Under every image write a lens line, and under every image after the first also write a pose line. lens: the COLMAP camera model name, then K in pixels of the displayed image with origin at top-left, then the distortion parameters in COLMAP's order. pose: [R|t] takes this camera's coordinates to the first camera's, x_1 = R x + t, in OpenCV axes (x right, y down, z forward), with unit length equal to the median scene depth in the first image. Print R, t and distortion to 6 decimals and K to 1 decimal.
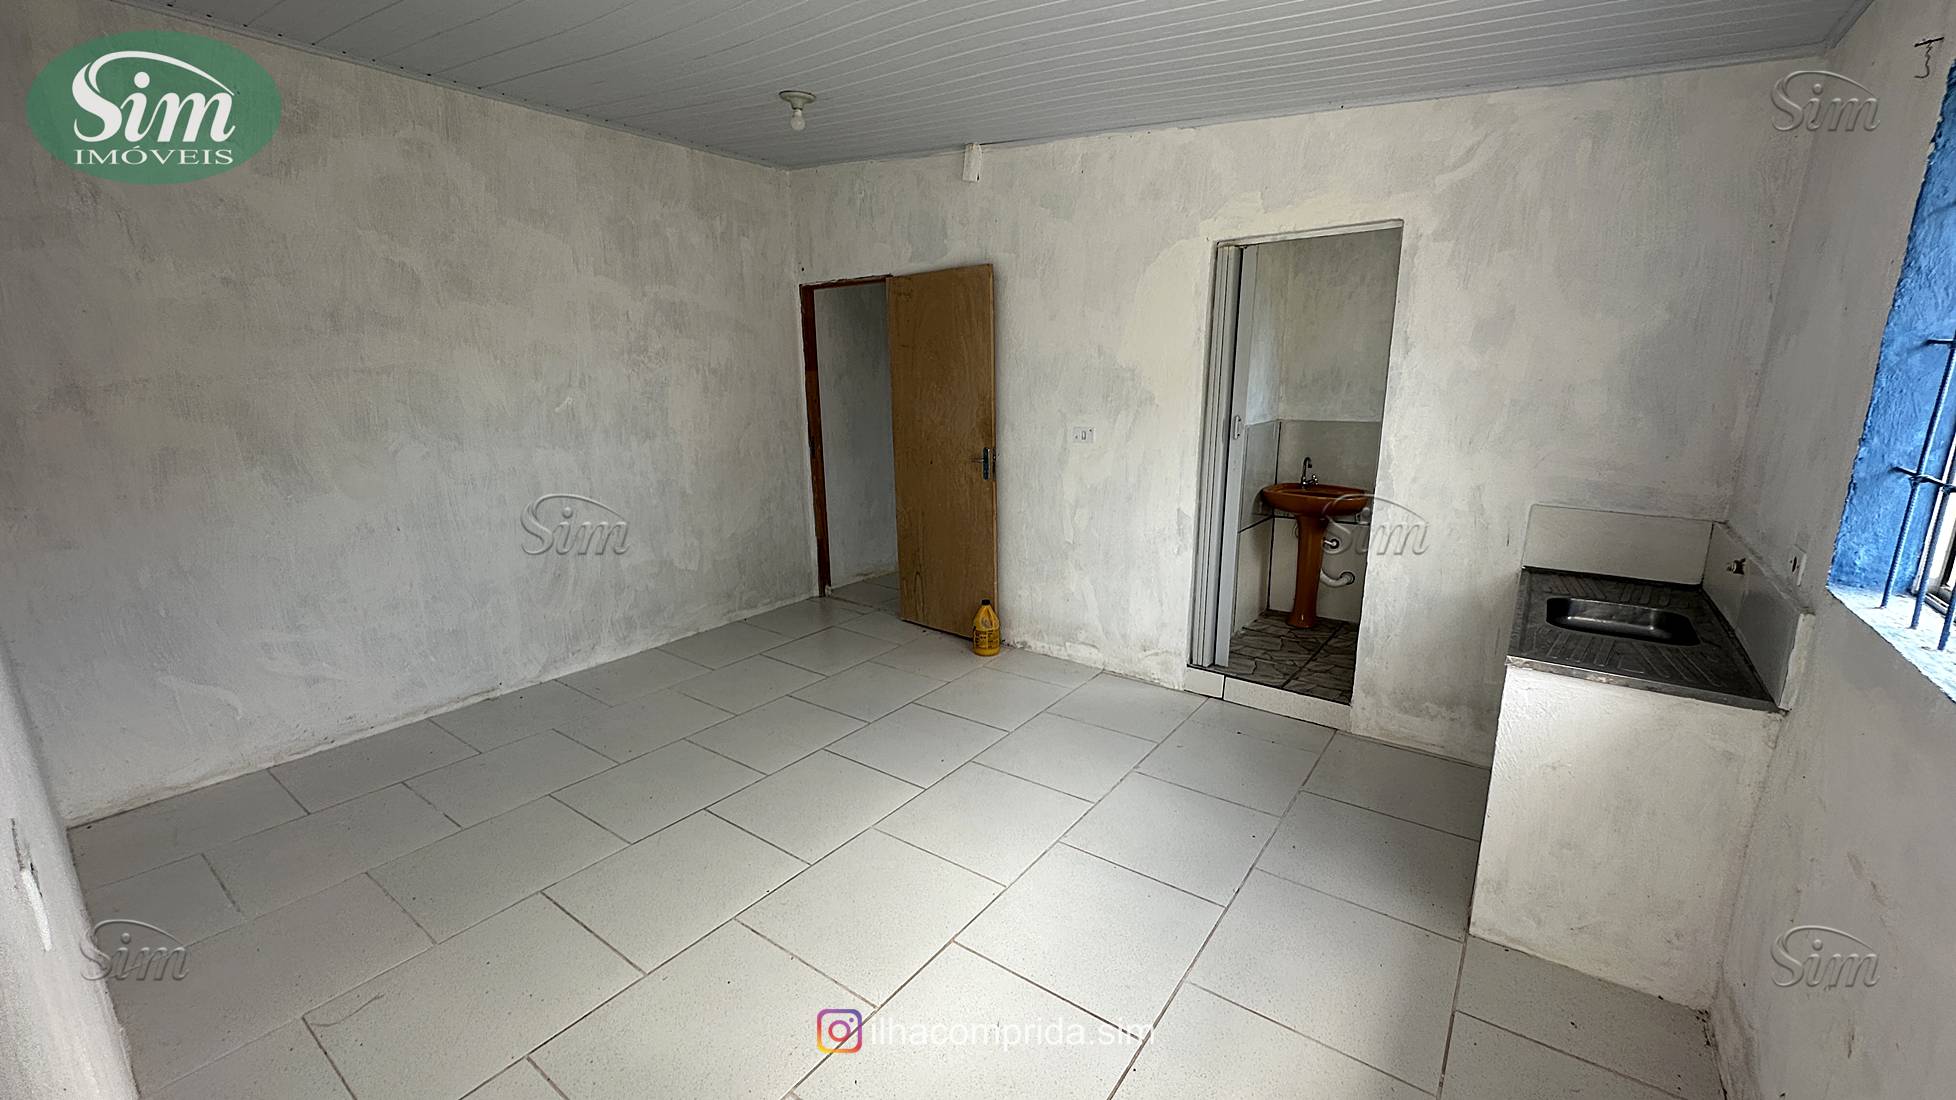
lens RADIAL K [[778.5, 0, 980.7], [0, 778.5, 545.1], [0, 0, 1]] dist [0.000613, -0.000171]
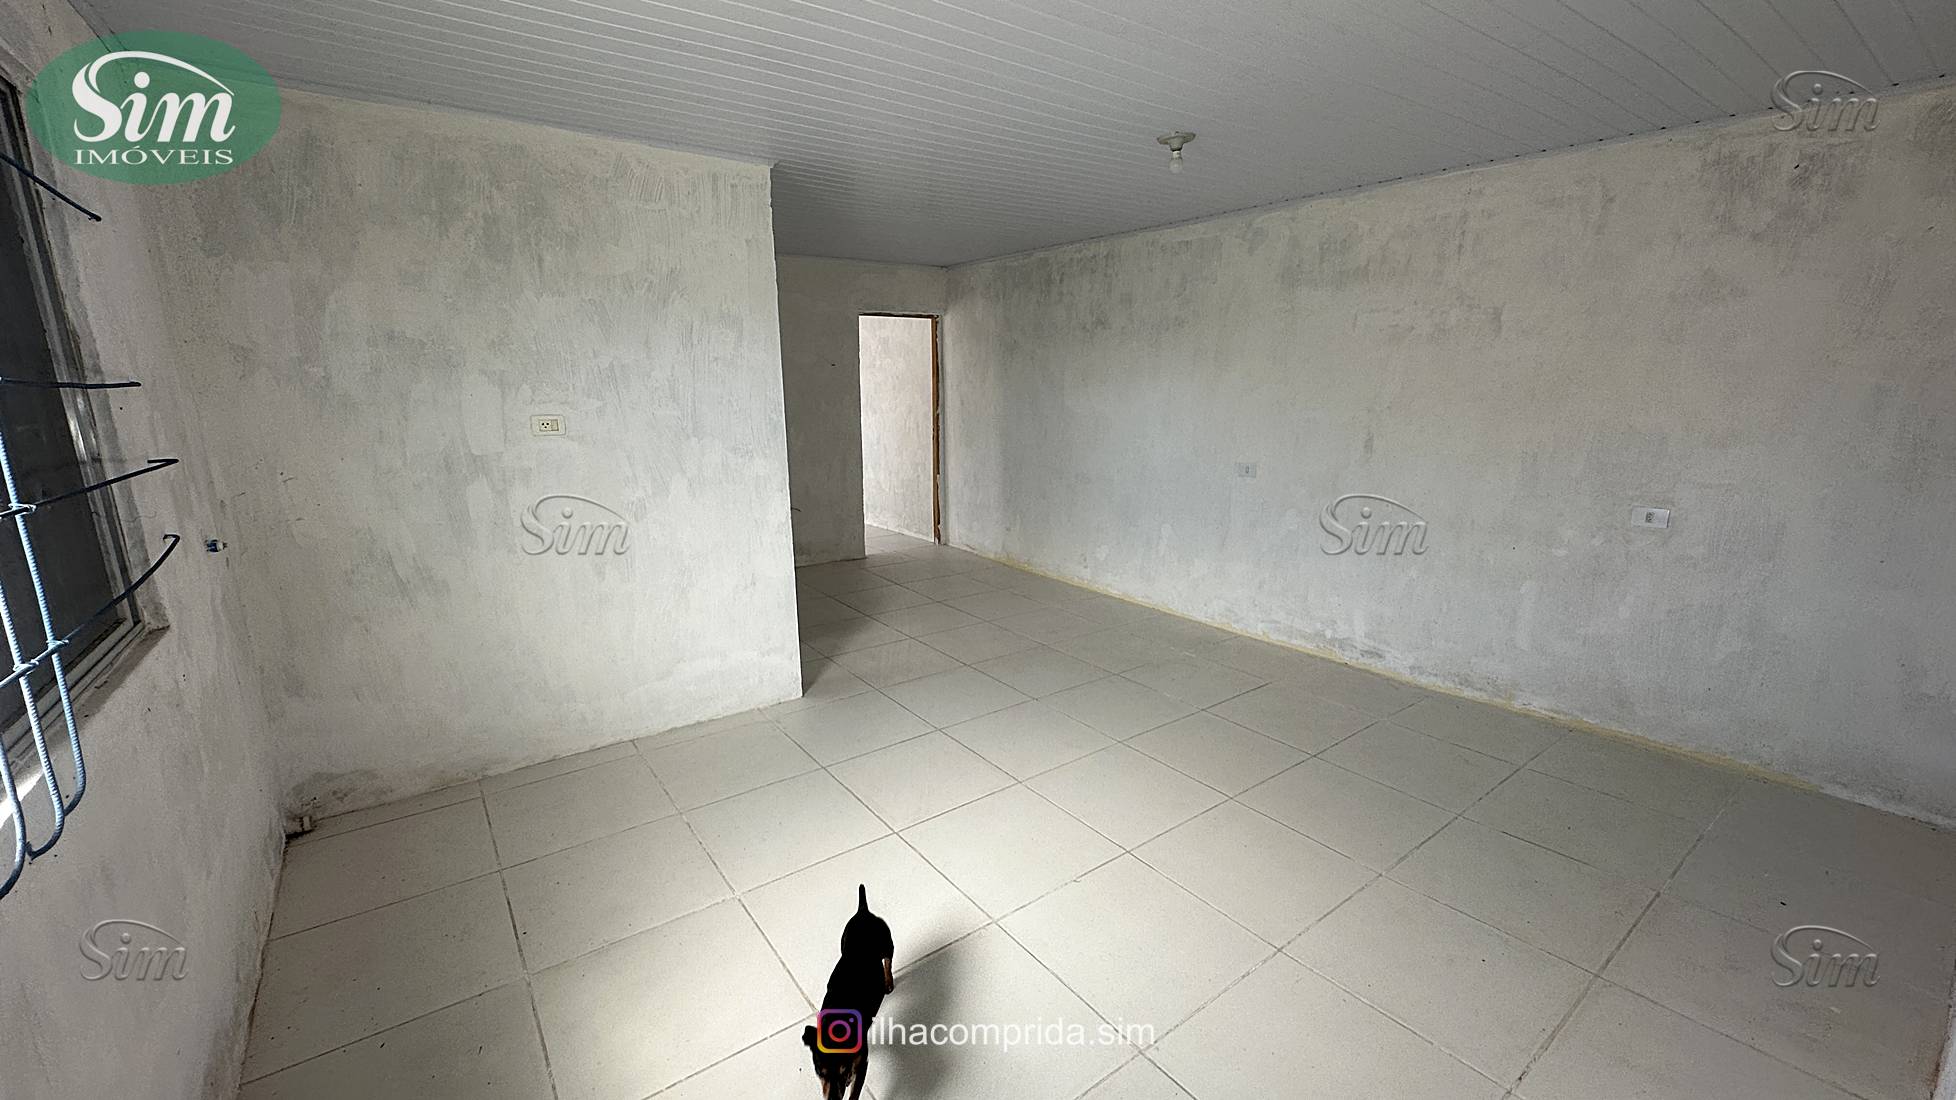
lens RADIAL K [[778.5, 0, 976.5], [0, 778.5, 551.5], [0, 0, 1]] dist [0.000613, -0.000171]
pose [[-0.297887, 0.205570, -0.932204, 1.156654], [-0.213503, 0.937453, 0.274952, -0.345332], [0.930419, 0.280933, -0.235366, 1.552971]]
